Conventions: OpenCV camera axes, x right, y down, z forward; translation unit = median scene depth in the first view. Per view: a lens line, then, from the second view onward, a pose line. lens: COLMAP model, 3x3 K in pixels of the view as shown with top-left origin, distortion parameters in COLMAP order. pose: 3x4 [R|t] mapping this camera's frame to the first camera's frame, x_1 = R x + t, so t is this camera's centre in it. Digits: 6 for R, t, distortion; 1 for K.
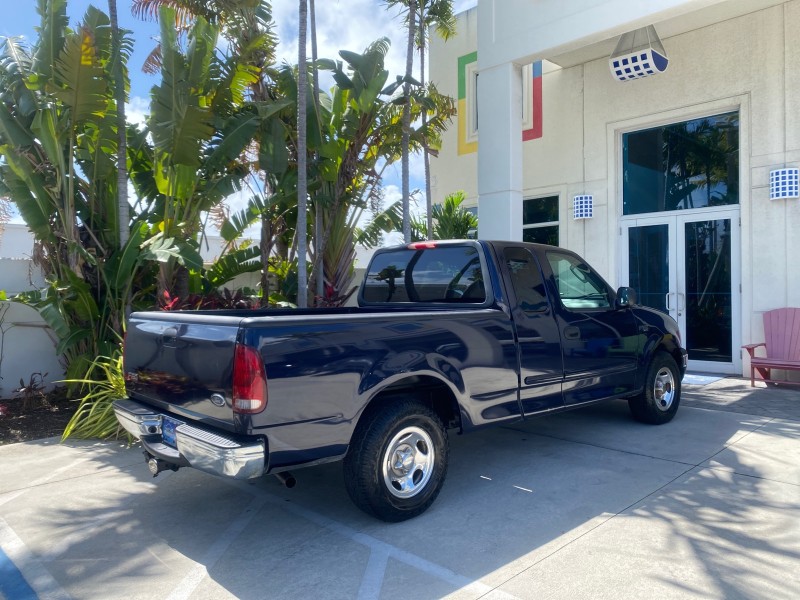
lens RADIAL K [[618.1, 0, 396.3], [0, 618.1, 291.5], [0, 0, 1]] dist [0.028598, -0.033947]
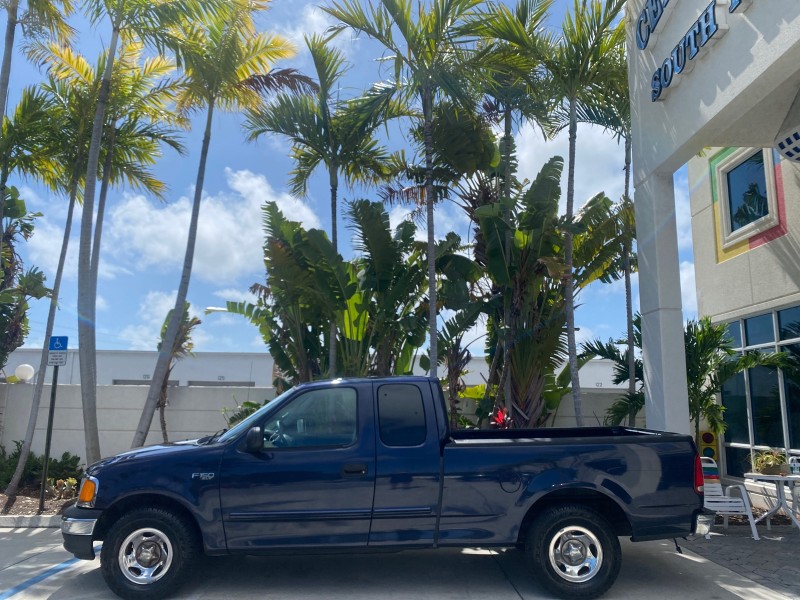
lens RADIAL K [[618.1, 0, 398.9], [0, 618.1, 297.4], [0, 0, 1]] dist [0.028598, -0.033947]
pose [[0.731393, -0.096958, -0.675028, 0.522059], [-0.025835, 0.985192, -0.169500, -0.019221], [0.681467, 0.141410, 0.718057, 0.103279]]
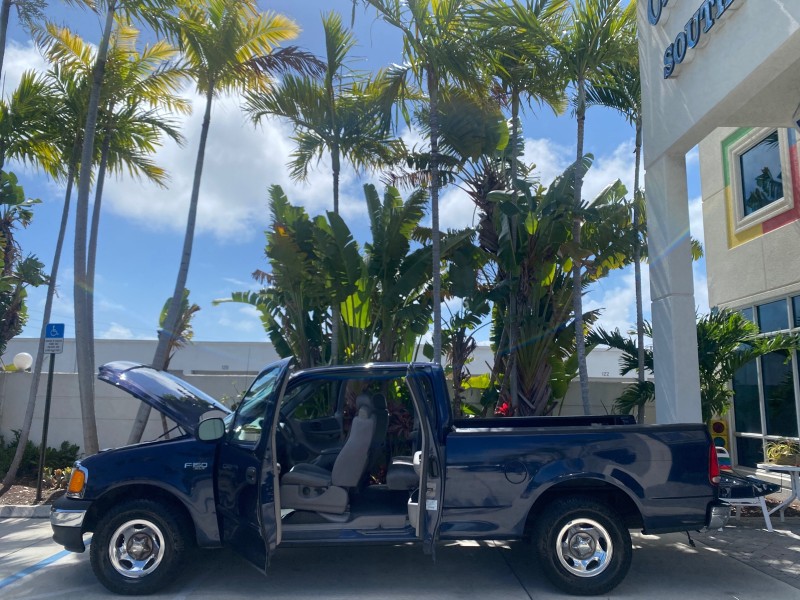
lens RADIAL K [[618.1, 0, 399.1], [0, 618.1, 296.1], [0, 0, 1]] dist [0.028598, -0.033947]
pose [[0.724958, -0.088867, -0.683036, 0.507501], [-0.026235, 0.987360, -0.156306, -0.016660], [0.688293, 0.131235, 0.713464, 0.126244]]
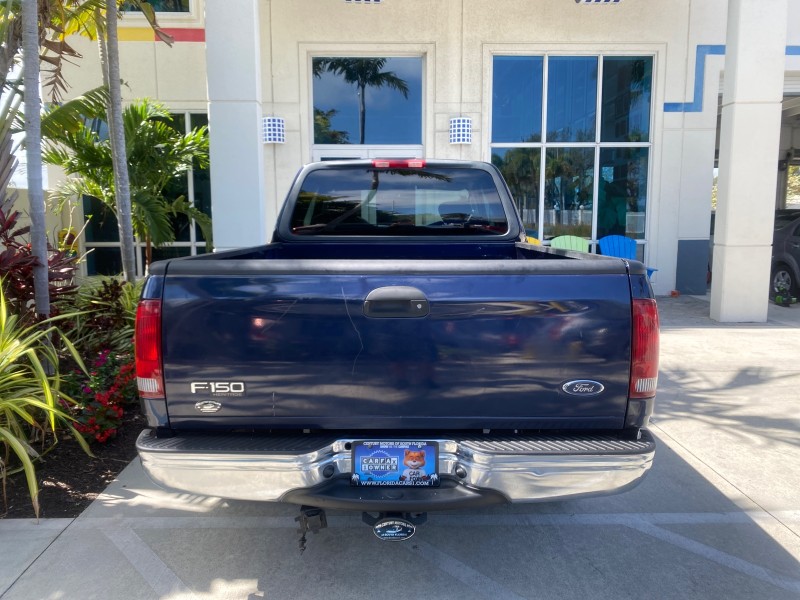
lens RADIAL K [[618.1, 0, 397.3], [0, 618.1, 294.8], [0, 0, 1]] dist [0.028598, -0.033947]
pose [[0.671119, -0.083014, 0.736687, -0.338120], [-0.003511, 0.993344, 0.115134, 0.000947], [-0.741341, -0.079855, 0.666360, 0.272363]]
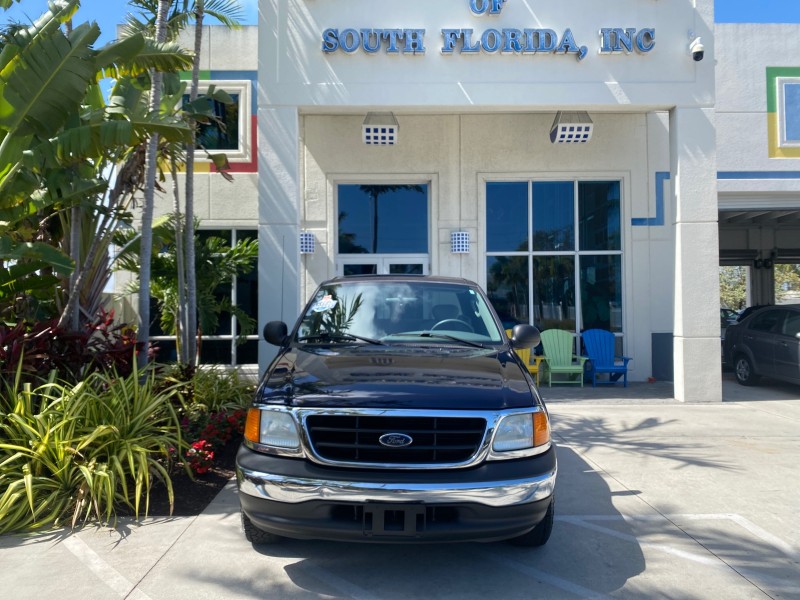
lens RADIAL K [[618.1, 0, 395.4], [0, 618.1, 301.5], [0, 0, 1]] dist [0.028598, -0.033947]
pose [[0.683677, 0.019400, 0.729527, -0.484015], [-0.000039, 0.999648, -0.026547, -0.001436], [-0.729785, 0.018121, 0.683437, 0.145543]]
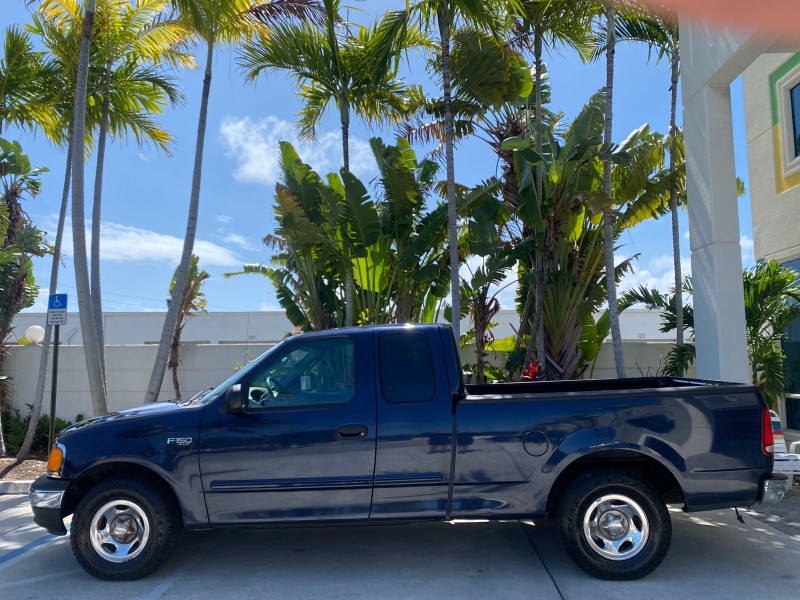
lens RADIAL K [[618.1, 0, 398.9], [0, 618.1, 297.9], [0, 0, 1]] dist [0.028598, -0.033947]
pose [[0.686685, -0.069296, -0.723644, 0.477351], [-0.006305, 0.994841, -0.101249, -0.014636], [0.726927, 0.074089, 0.682706, 0.194500]]
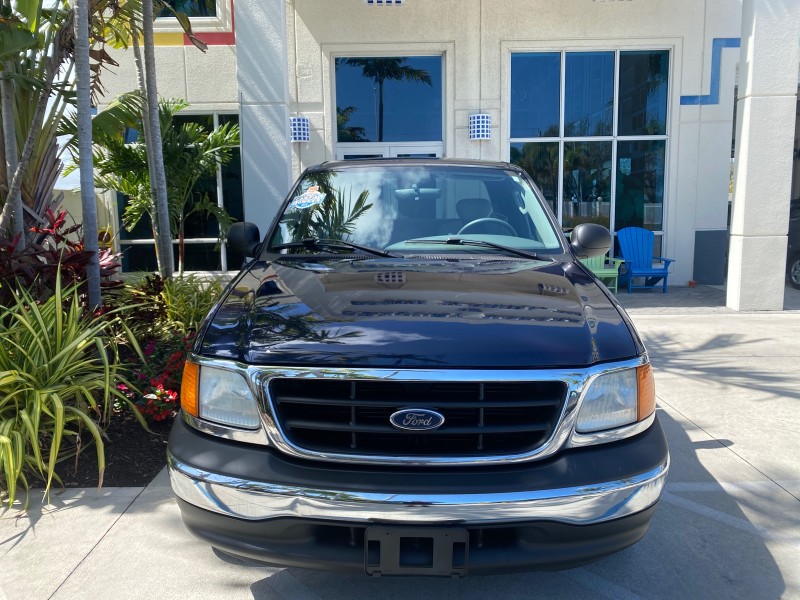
lens RADIAL K [[618.1, 0, 397.5], [0, 618.1, 294.5], [0, 0, 1]] dist [0.028598, -0.033947]
pose [[0.689402, -0.096195, 0.717963, -0.372547], [0.008604, 0.992161, 0.124670, -0.001139], [-0.724328, -0.079770, 0.684826, 0.256292]]
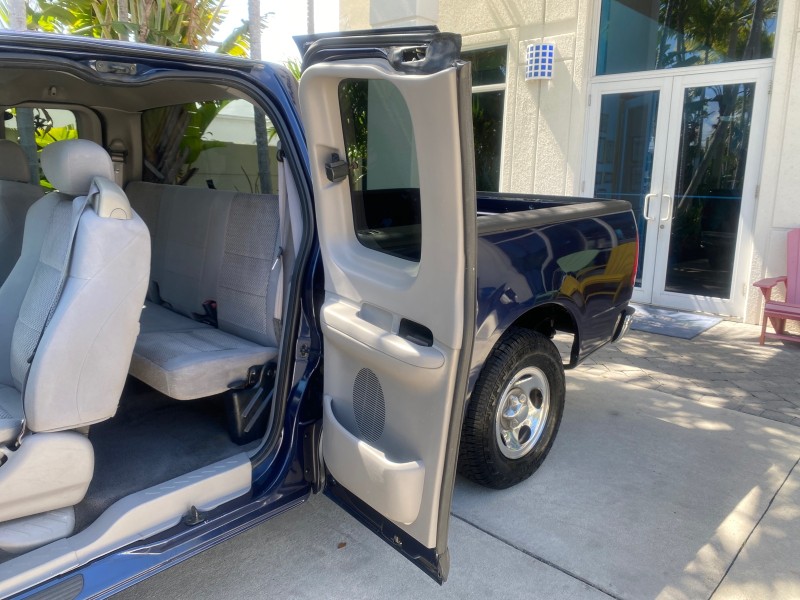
lens RADIAL K [[618.1, 0, 399.3], [0, 618.1, 290.0], [0, 0, 1]] dist [0.028598, -0.033947]
pose [[0.998575, 0.025093, 0.047096, 0.147847], [-0.033077, 0.983608, 0.177260, -0.006867], [-0.041876, -0.178565, 0.983037, 0.353607]]
